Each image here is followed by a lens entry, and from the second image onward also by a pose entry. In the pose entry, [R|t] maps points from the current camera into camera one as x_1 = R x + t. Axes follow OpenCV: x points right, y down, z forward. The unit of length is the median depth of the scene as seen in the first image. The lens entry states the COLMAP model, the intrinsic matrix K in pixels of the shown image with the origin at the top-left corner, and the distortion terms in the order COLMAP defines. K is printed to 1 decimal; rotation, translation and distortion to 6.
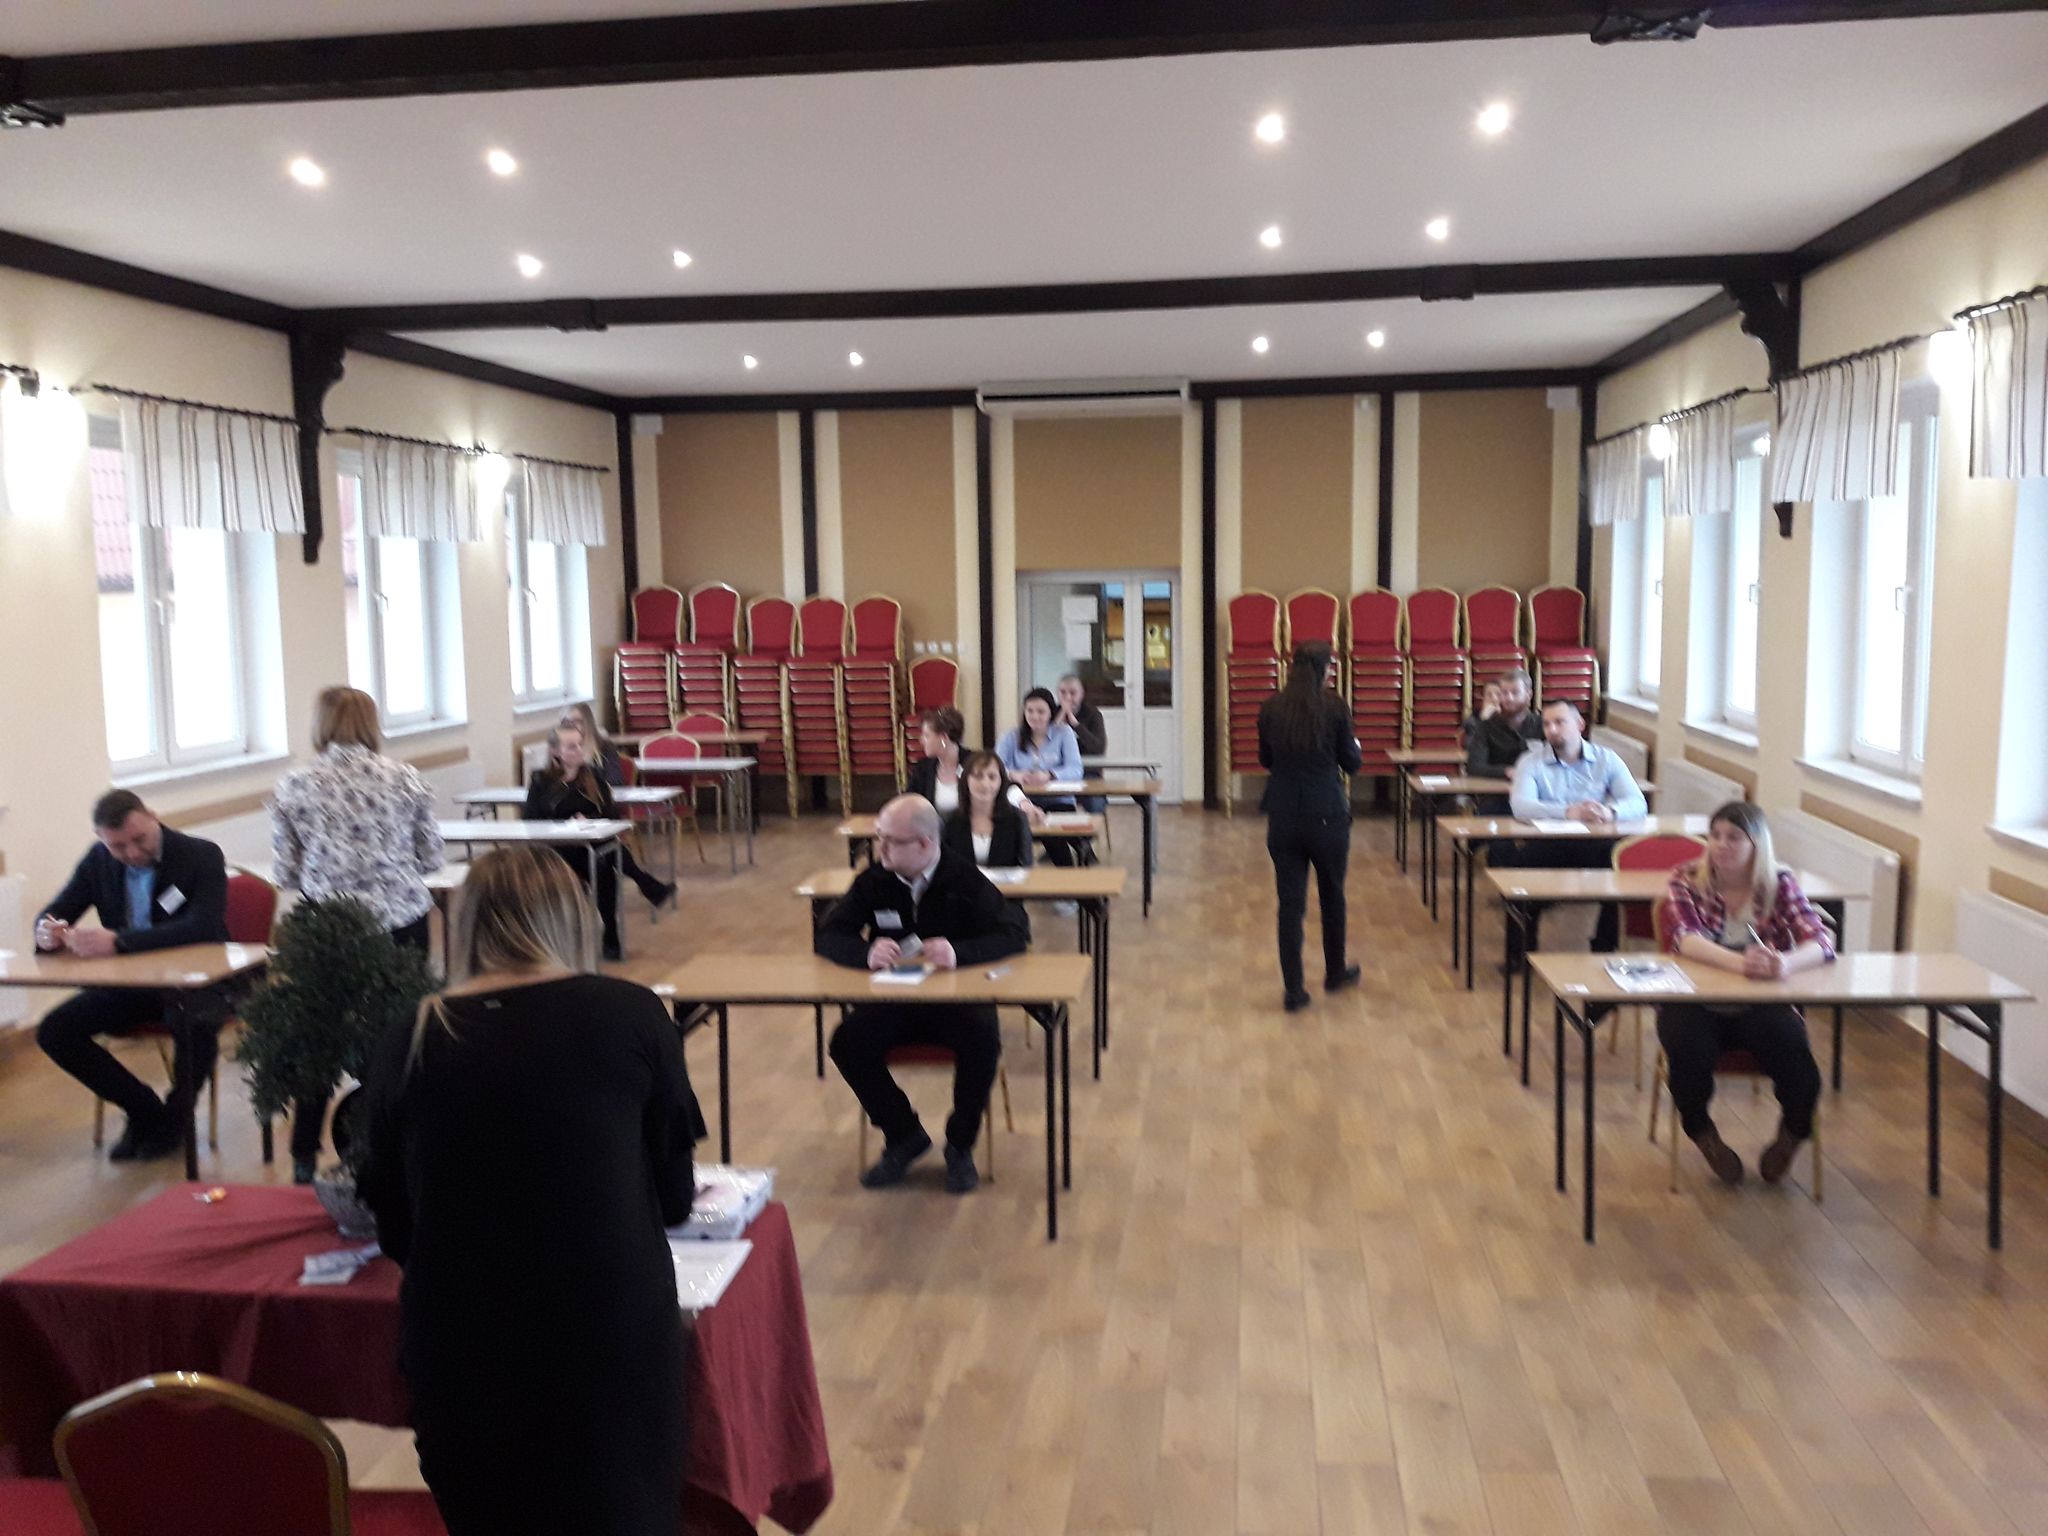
lens RADIAL K [[1651.2, 0, 1033.0], [0, 1651.2, 776.8], [0, 0, 1]] dist [0.045008, -0.070349]
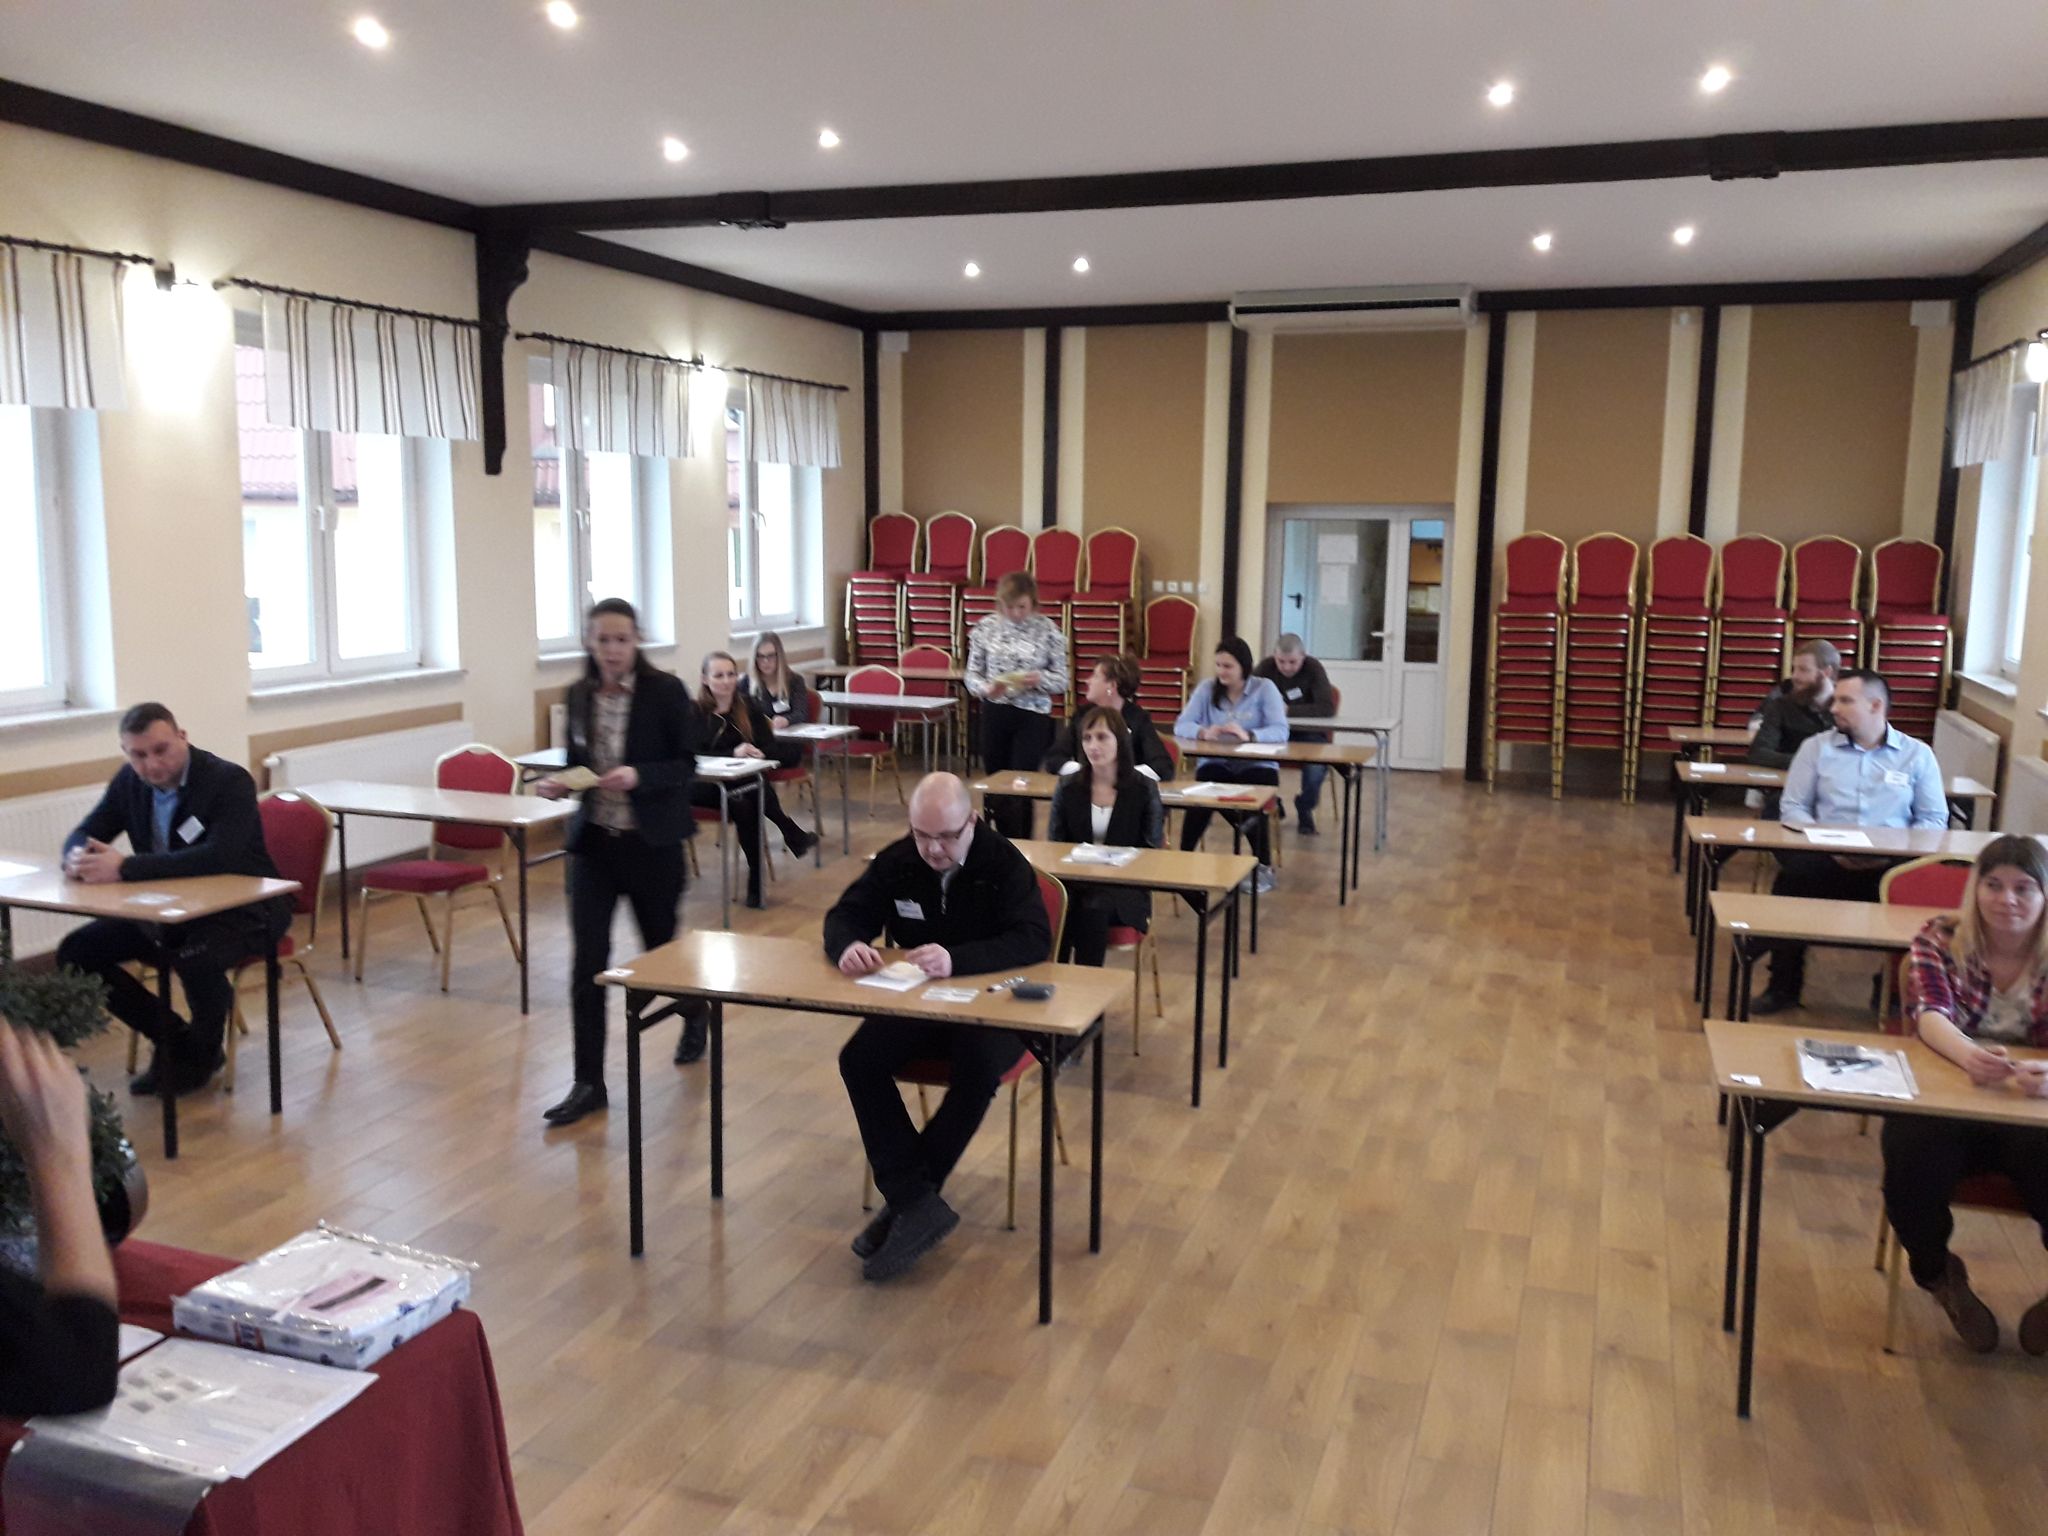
lens RADIAL K [[1651.2, 0, 1044.5], [0, 1651.2, 773.4], [0, 0, 1]] dist [0.045008, -0.070349]
pose [[0.978418, 0.059166, -0.197986, 0.082812], [-0.052232, 0.997831, 0.040068, -0.010567], [0.199927, -0.028863, 0.979386, 0.114085]]
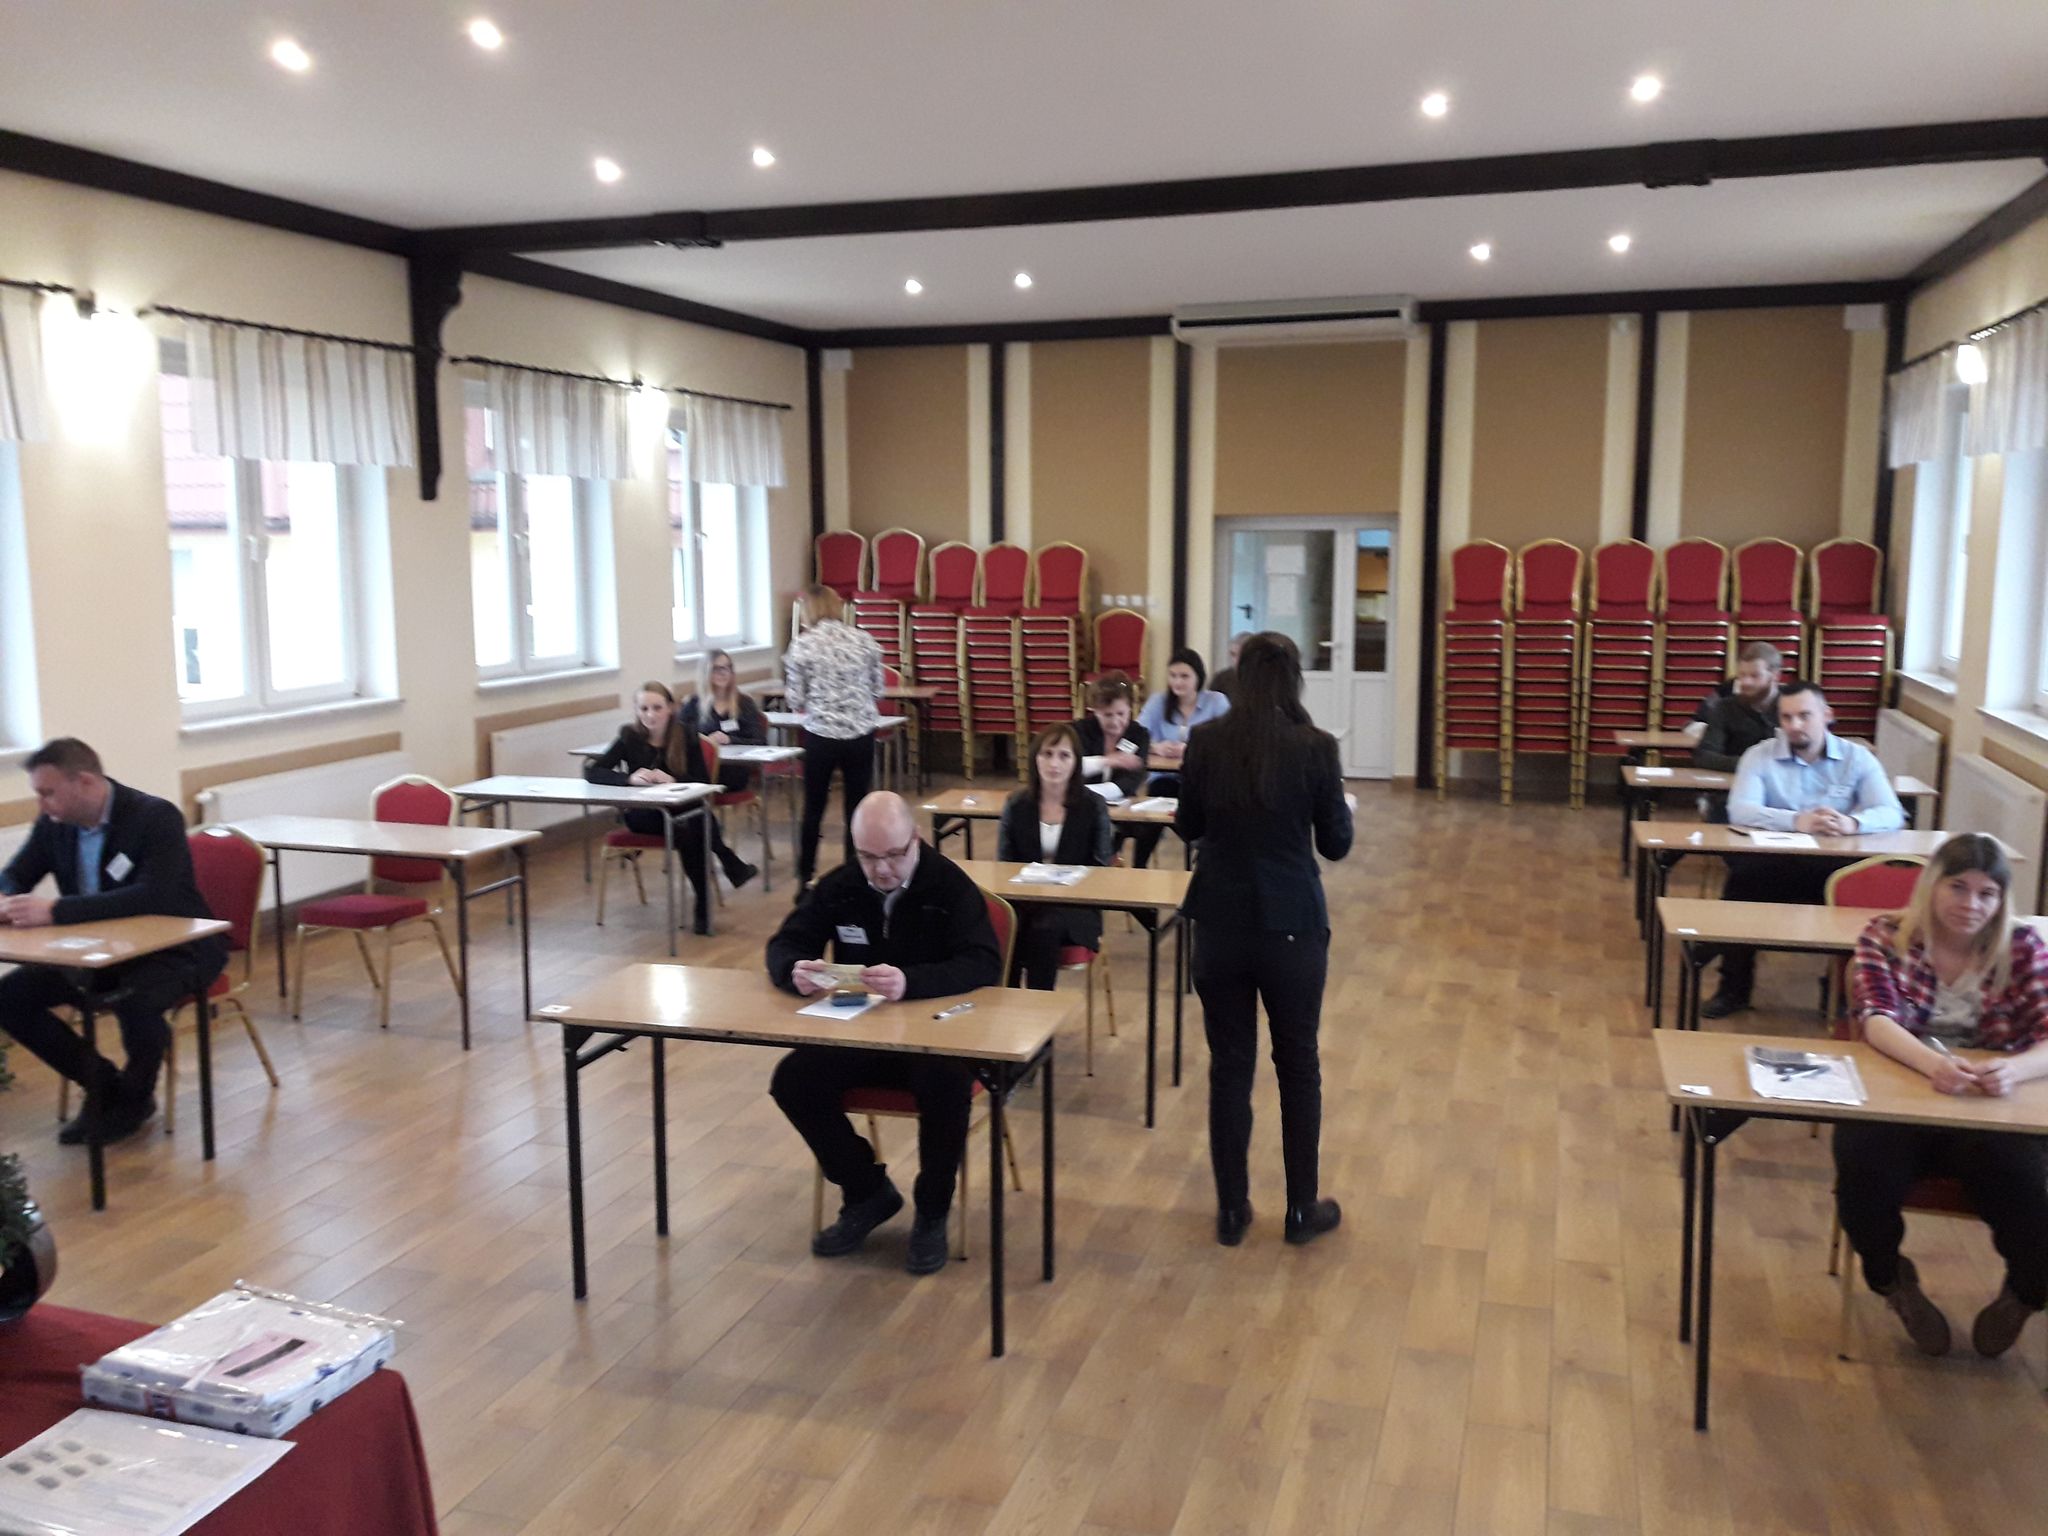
lens RADIAL K [[1651.2, 0, 1045.3], [0, 1651.2, 773.9], [0, 0, 1]] dist [0.045008, -0.070349]
pose [[0.984242, 0.036949, -0.172921, 0.085824], [-0.031982, 0.998994, 0.031423, -0.012982], [0.173908, -0.025398, 0.984434, 0.120176]]
